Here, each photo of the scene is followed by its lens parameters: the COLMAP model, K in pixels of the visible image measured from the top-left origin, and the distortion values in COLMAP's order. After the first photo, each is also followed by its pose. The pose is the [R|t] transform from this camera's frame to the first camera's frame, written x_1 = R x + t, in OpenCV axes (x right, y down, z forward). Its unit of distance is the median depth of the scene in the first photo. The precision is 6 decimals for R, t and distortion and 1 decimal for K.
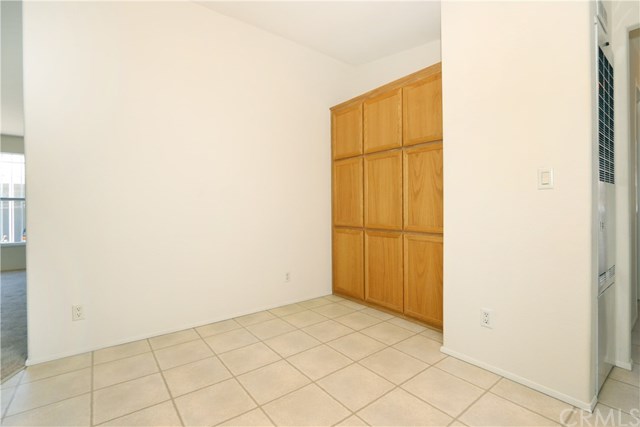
lens RADIAL K [[296.4, 0, 318.8], [0, 296.4, 207.6], [0, 0, 1]] dist [-0.010295, 0.000627]
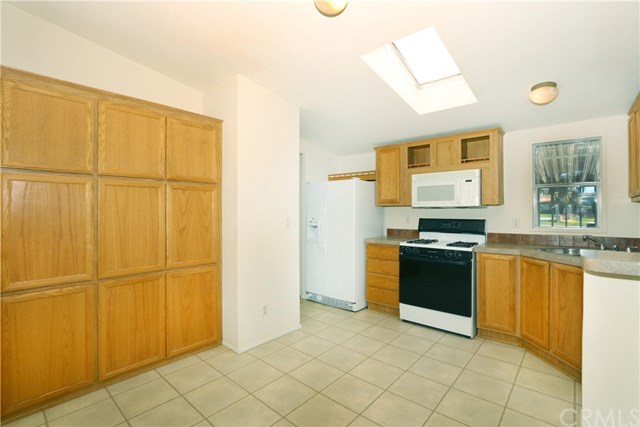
lens RADIAL K [[296.4, 0, 320.4], [0, 296.4, 214.1], [0, 0, 1]] dist [-0.010295, 0.000627]
pose [[-0.175939, -0.008877, 0.984361, -0.713645], [0.010788, 0.999882, 0.010946, -0.101439], [-0.984342, 0.012545, -0.175822, 0.685798]]
